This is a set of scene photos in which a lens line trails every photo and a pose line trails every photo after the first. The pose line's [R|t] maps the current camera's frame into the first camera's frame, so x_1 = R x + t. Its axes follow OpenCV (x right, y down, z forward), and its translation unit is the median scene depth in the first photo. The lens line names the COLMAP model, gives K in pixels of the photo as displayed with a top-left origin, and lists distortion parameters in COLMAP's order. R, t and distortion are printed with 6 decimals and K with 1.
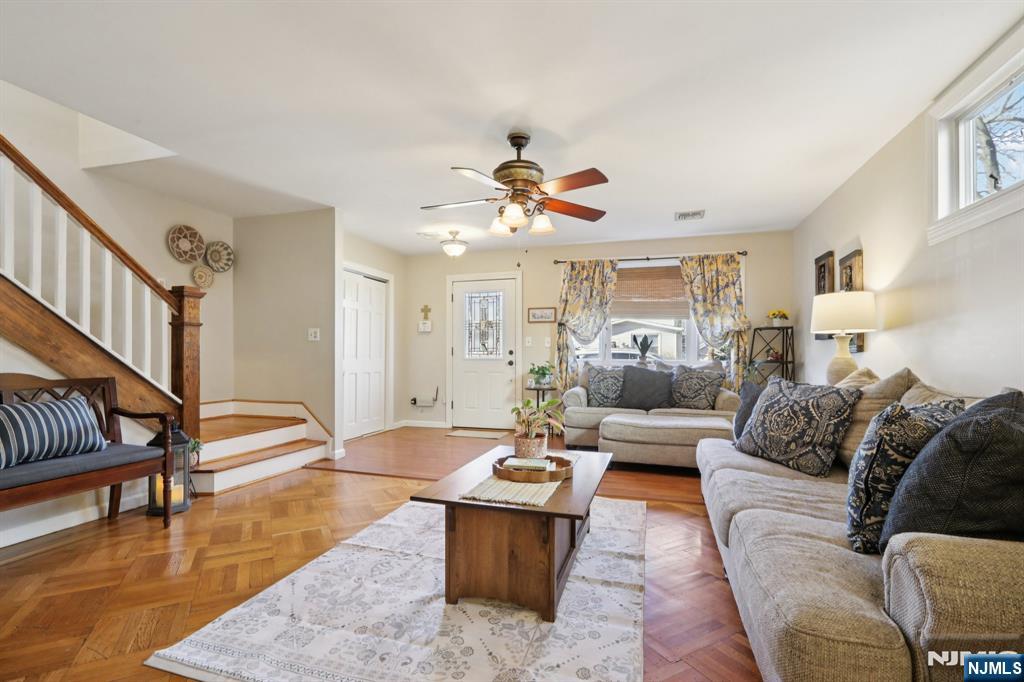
lens RADIAL K [[465.0, 0, 508.5], [0, 465.0, 356.5], [0, 0, 1]] dist [0.001103, 0.000667]
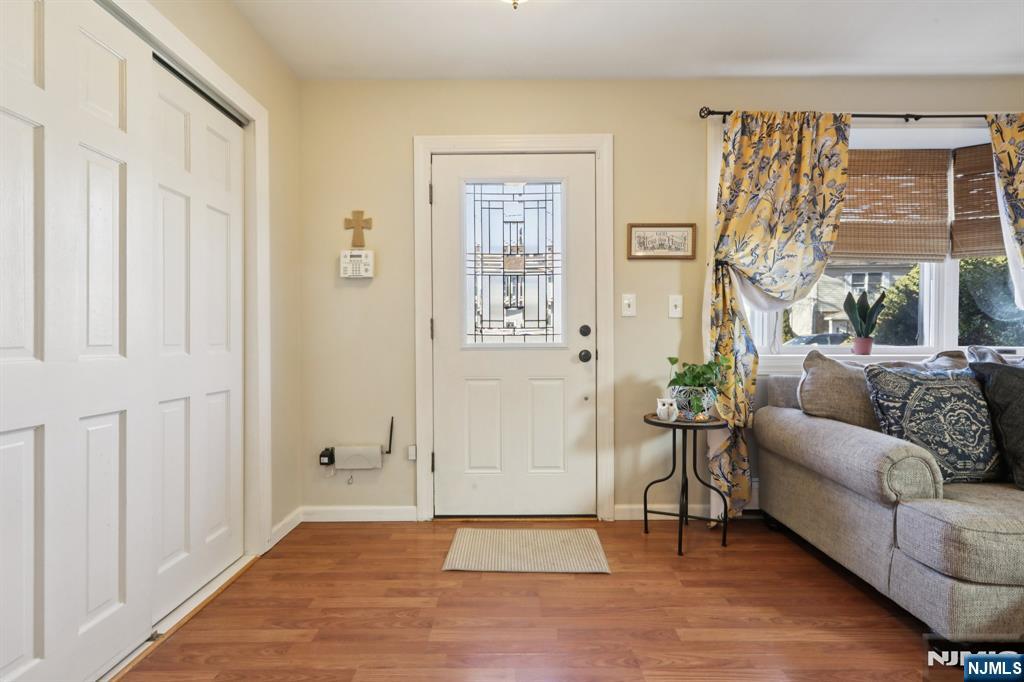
lens RADIAL K [[455.0, 0, 512.0], [0, 455.0, 341.0], [0, 0, 1]] dist [0.001174, -0.000135]
pose [[0.956994, -0.009560, 0.289951, -0.203160], [0.006936, 0.999925, 0.010076, -0.004481], [-0.290026, -0.007632, 0.956988, 0.729859]]
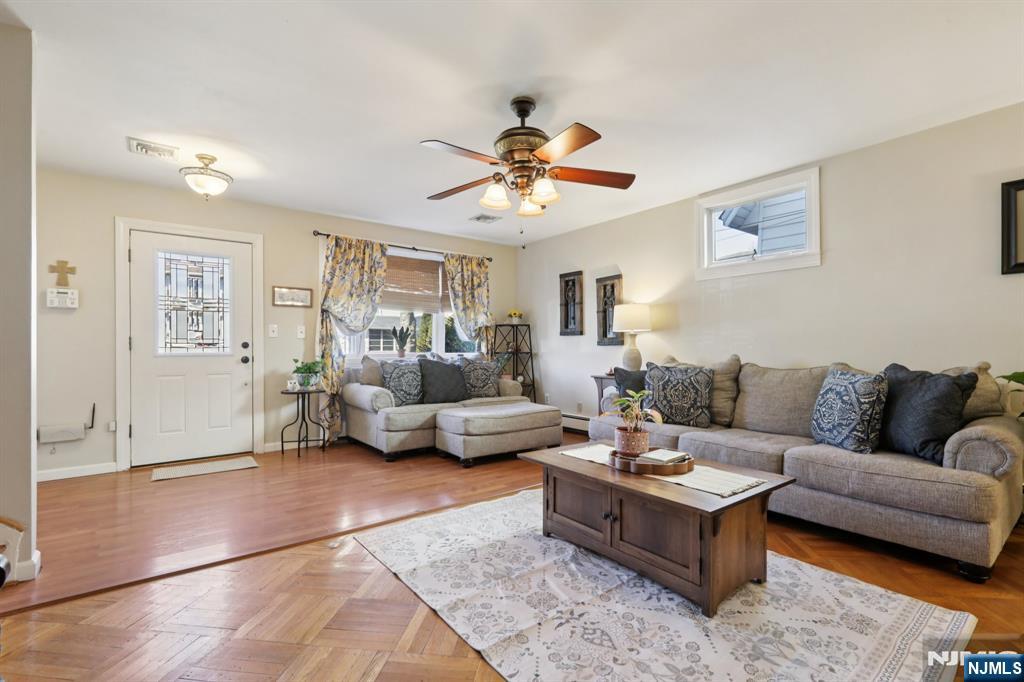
lens RADIAL K [[463.9, 0, 516.0], [0, 463.9, 347.3], [0, 0, 1]] dist [0.001784, 0.000727]
pose [[0.570628, -0.003872, 0.821200, -0.400328], [0.006816, 0.999977, -0.000021, -0.002927], [-0.821180, 0.005609, 0.570641, 0.285668]]
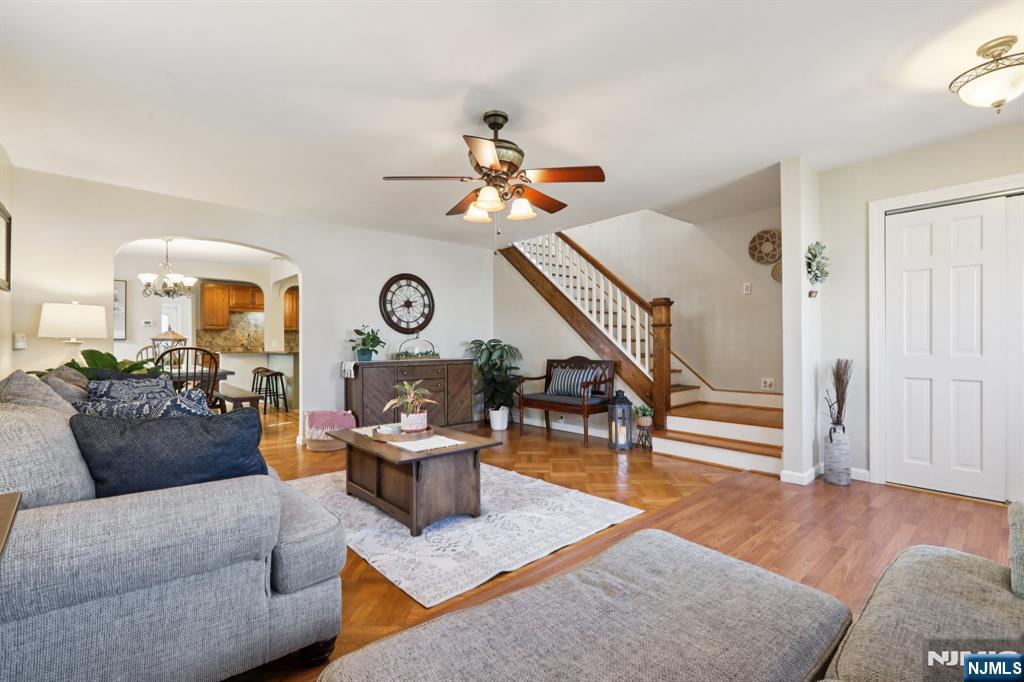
lens RADIAL K [[466.6, 0, 508.6], [0, 466.6, 344.0], [0, 0, 1]] dist [-0.000705, 0.000107]
pose [[-0.528411, -0.005494, -0.848971, 0.452438], [-0.000910, 0.999982, -0.005905, -0.003978], [0.848988, -0.002348, -0.528407, 0.852585]]
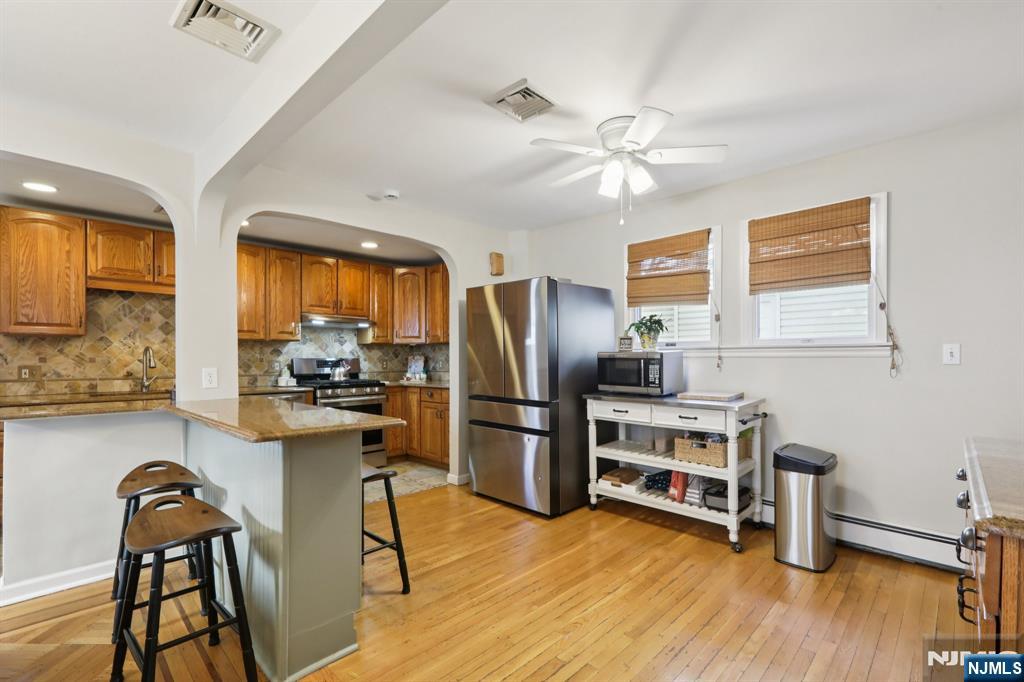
lens RADIAL K [[465.0, 0, 508.5], [0, 465.0, 356.5], [0, 0, 1]] dist [0.001103, 0.000667]
pose [[-0.454944, -0.008756, -0.890477, -0.187358], [-0.001904, 0.999959, -0.008859, -0.034793], [0.890518, -0.002335, -0.454942, -0.164364]]
